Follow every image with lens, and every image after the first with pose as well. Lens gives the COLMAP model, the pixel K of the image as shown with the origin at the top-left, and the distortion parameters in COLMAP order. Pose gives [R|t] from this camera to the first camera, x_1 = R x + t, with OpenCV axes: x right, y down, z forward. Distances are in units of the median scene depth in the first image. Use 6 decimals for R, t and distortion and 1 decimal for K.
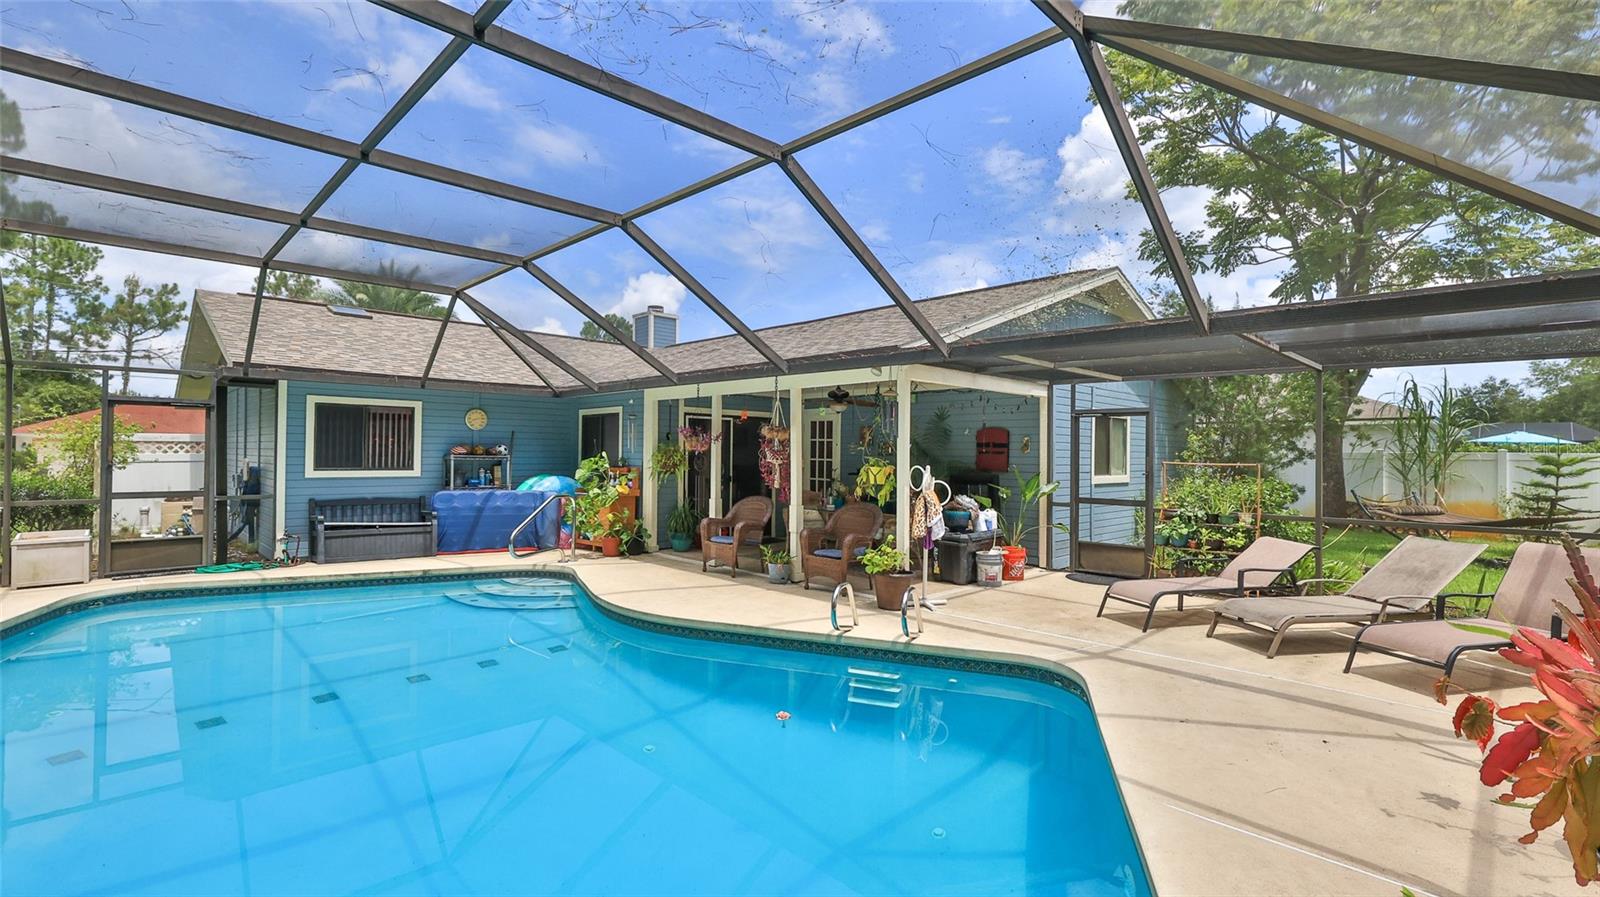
lens RADIAL K [[707.7, 0, 800.0], [0, 707.7, 448.5], [0, 0, 1]] dist [-0.000262, -0.000803]
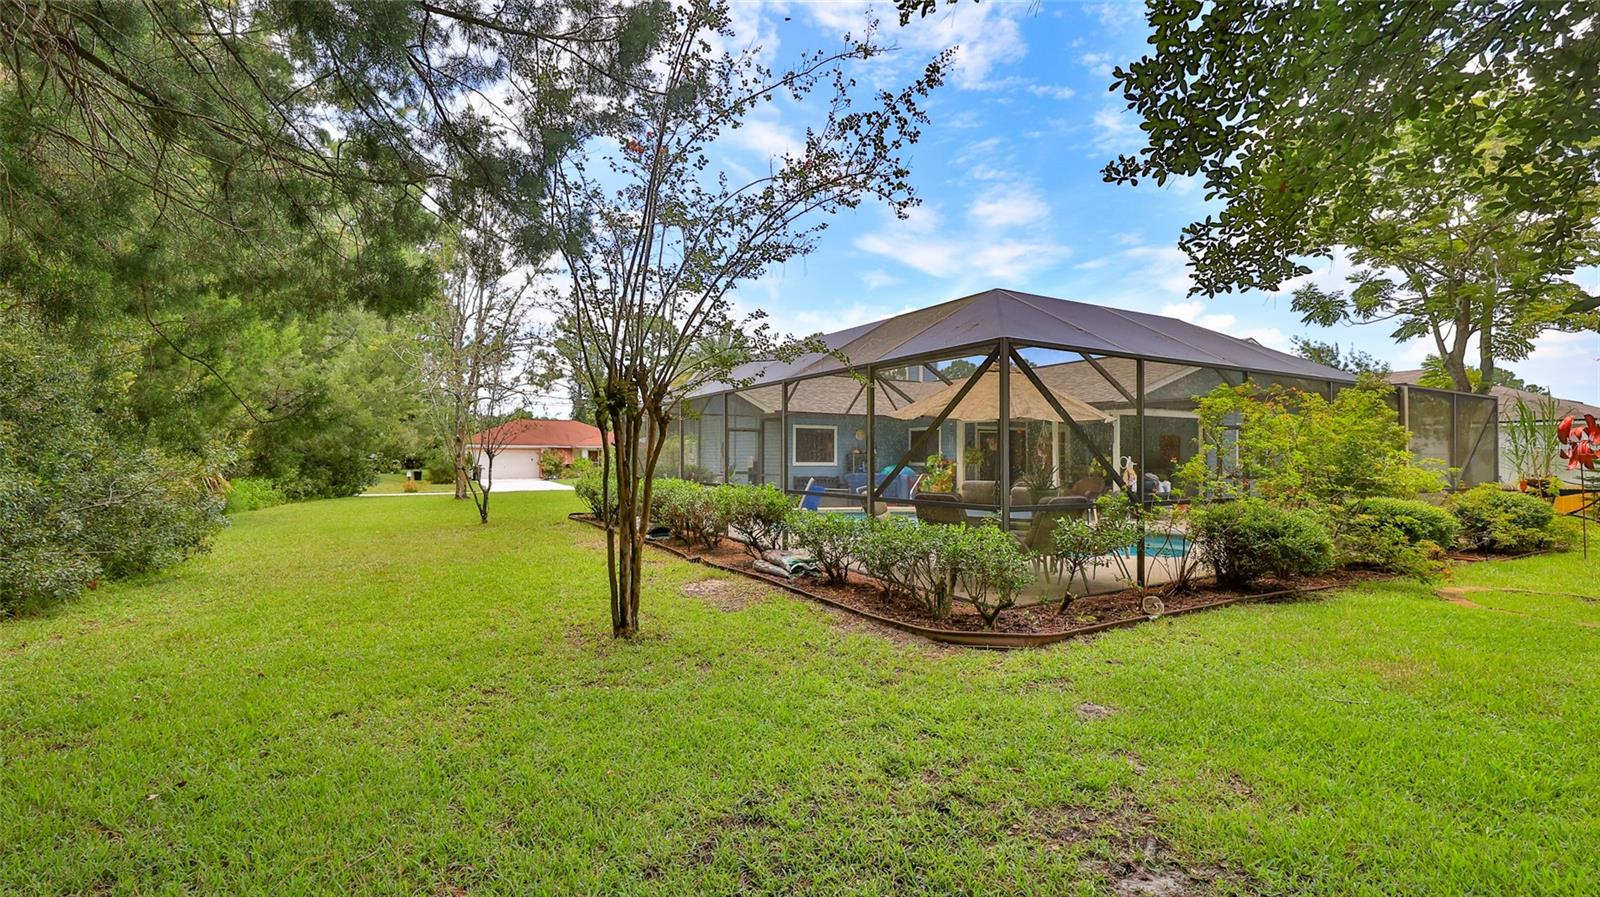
lens RADIAL K [[707.7, 0, 800.0], [0, 707.7, 448.5], [0, 0, 1]] dist [-0.000262, -0.000803]
pose [[0.966728, -0.008624, -0.255663, -0.178107], [0.007507, 0.999958, -0.005345, 0.003511], [0.255698, 0.003248, 0.966751, -1.003561]]
